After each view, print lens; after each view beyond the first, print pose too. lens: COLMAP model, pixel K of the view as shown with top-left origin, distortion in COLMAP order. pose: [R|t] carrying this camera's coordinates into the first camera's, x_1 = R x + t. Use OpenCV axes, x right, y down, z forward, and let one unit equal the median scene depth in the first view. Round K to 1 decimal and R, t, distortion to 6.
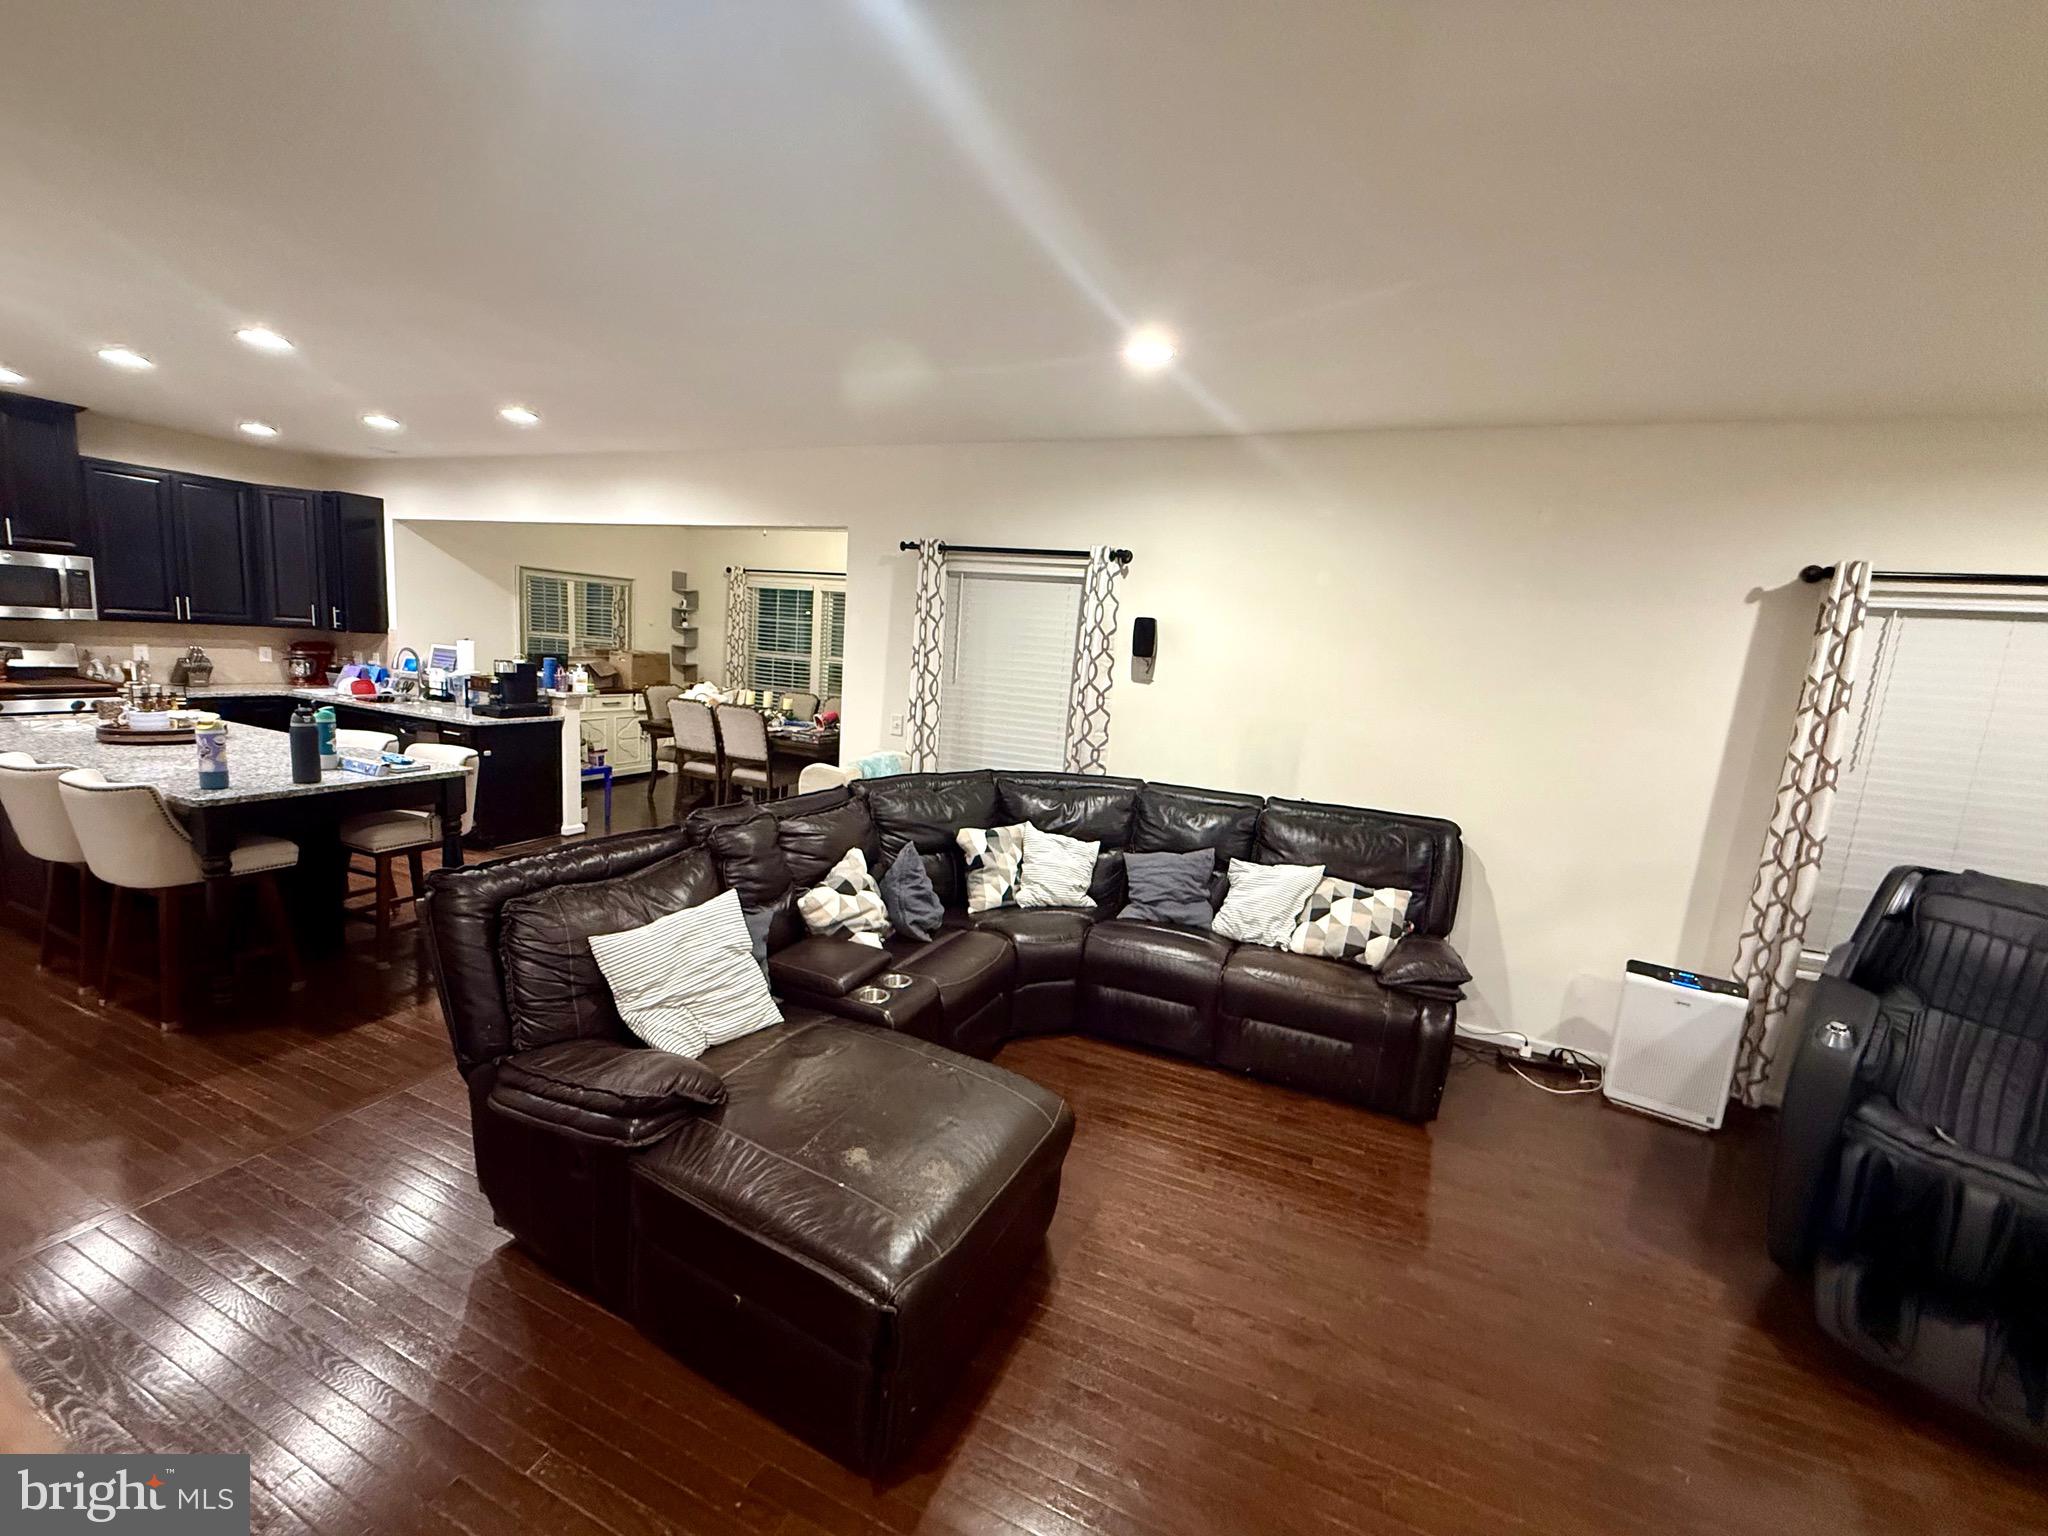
lens RADIAL K [[813.1, 0, 1025.9], [0, 813.1, 765.1], [0, 0, 1]] dist [-0.004123, 0.000438]
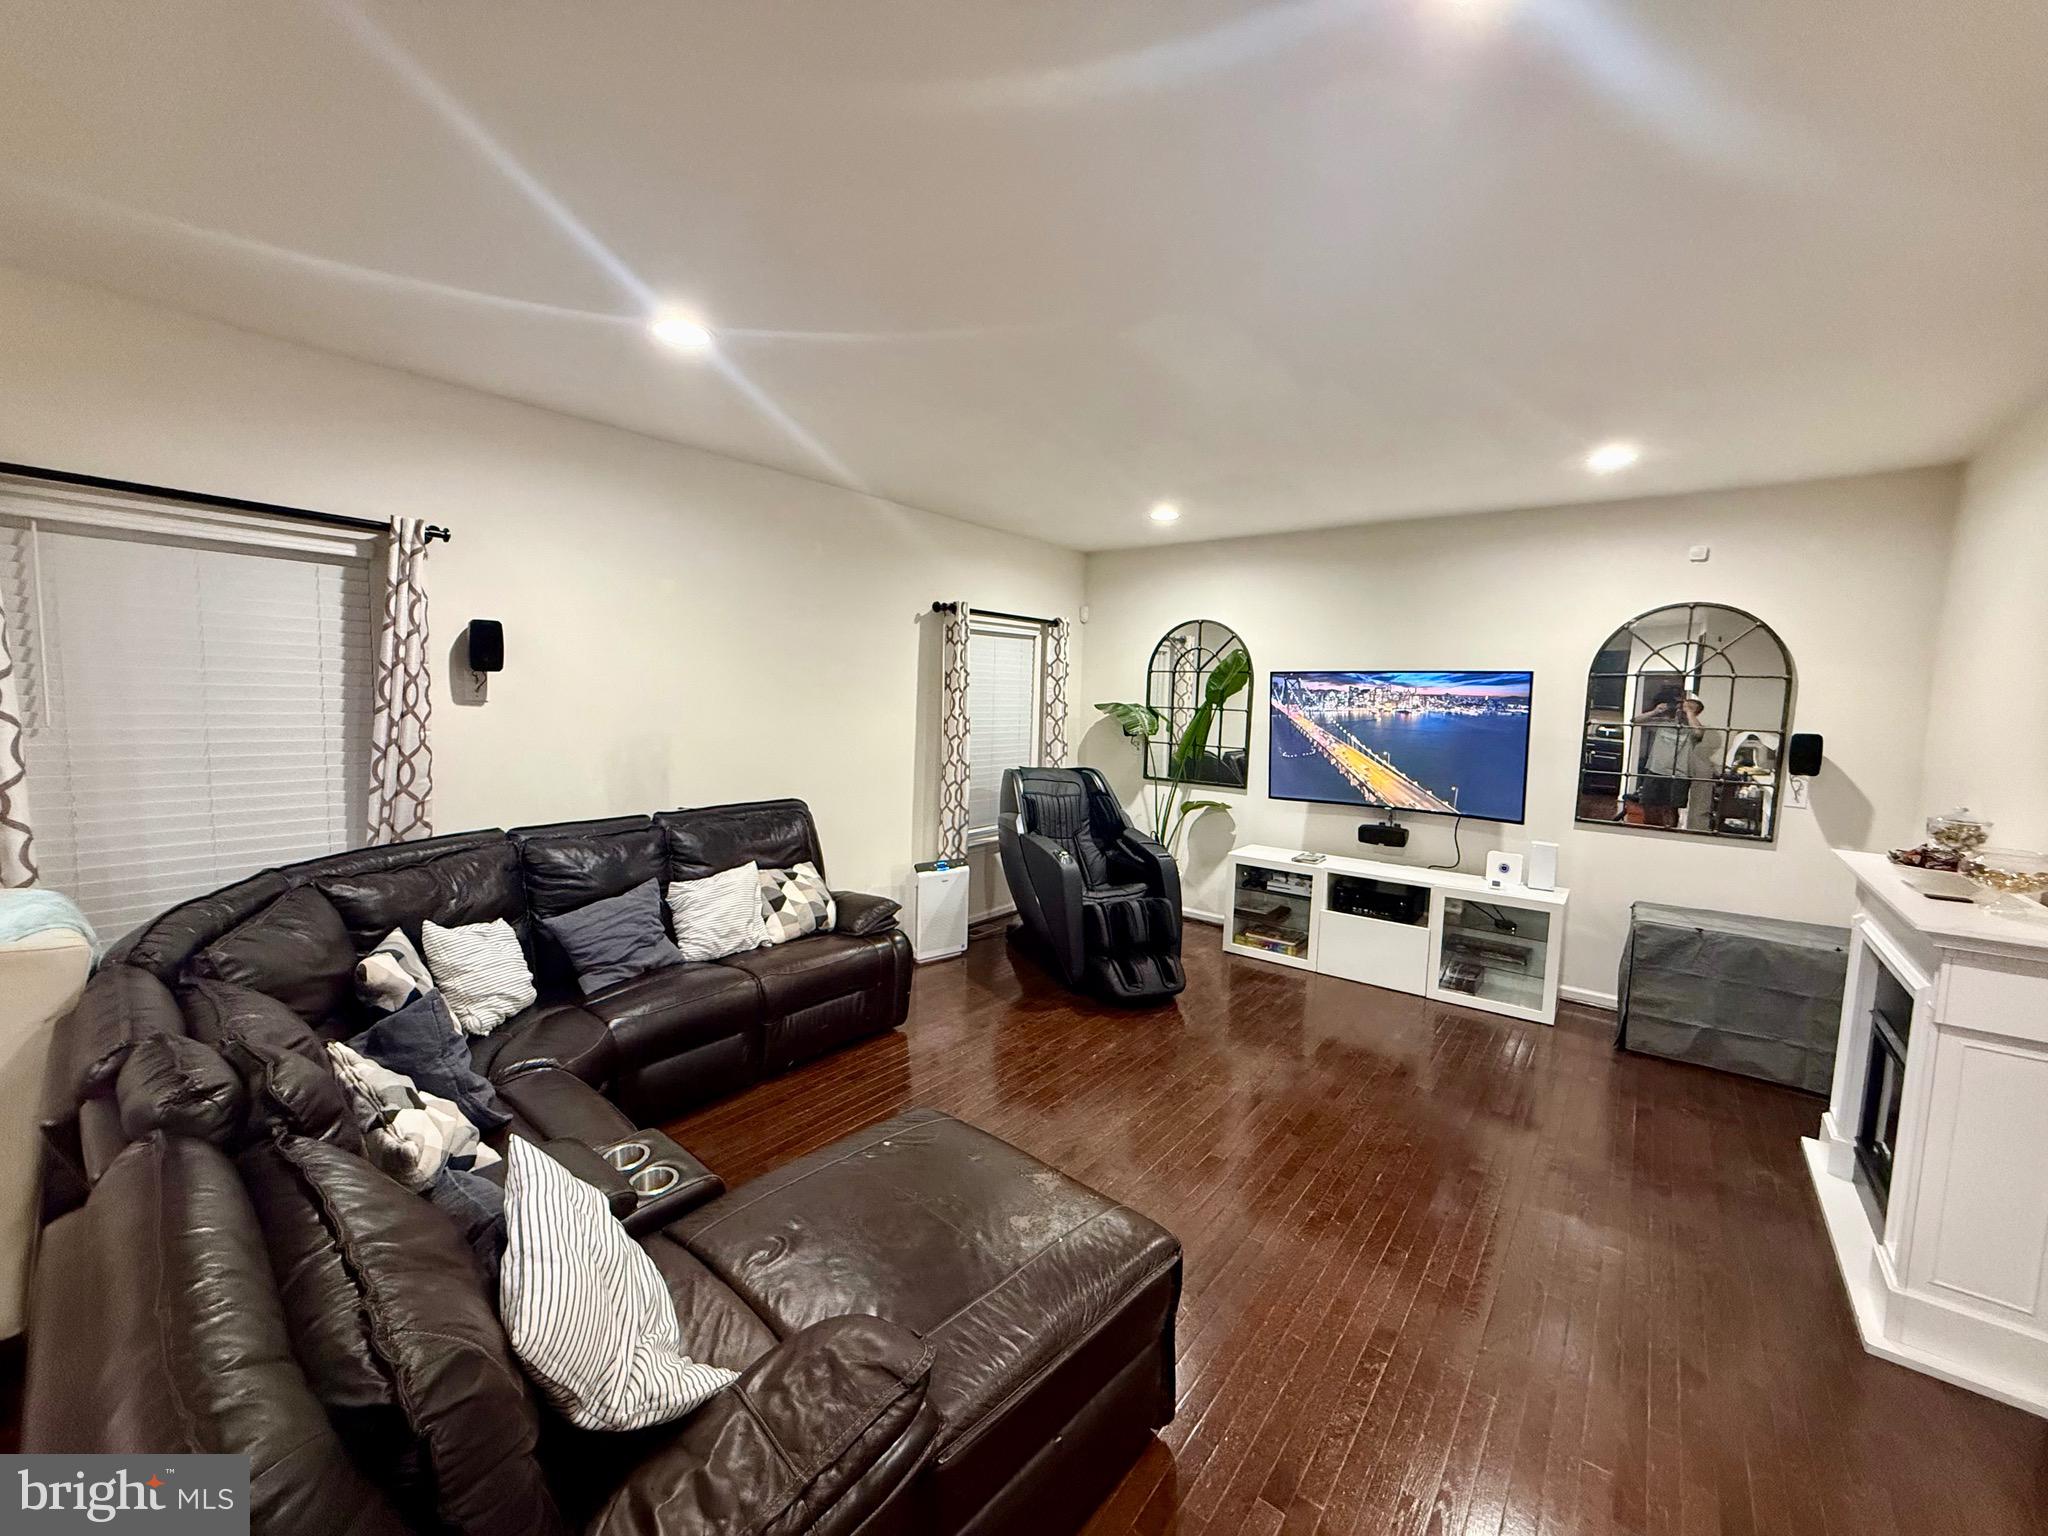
lens RADIAL K [[813.1, 0, 1012.1], [0, 813.1, 763.8], [0, 0, 1]] dist [-0.004123, 0.000438]
pose [[0.269971, -0.147289, 0.951536, -0.556129], [0.131759, 0.984586, 0.115022, -0.082776], [-0.953811, 0.094321, 0.285216, 0.373873]]
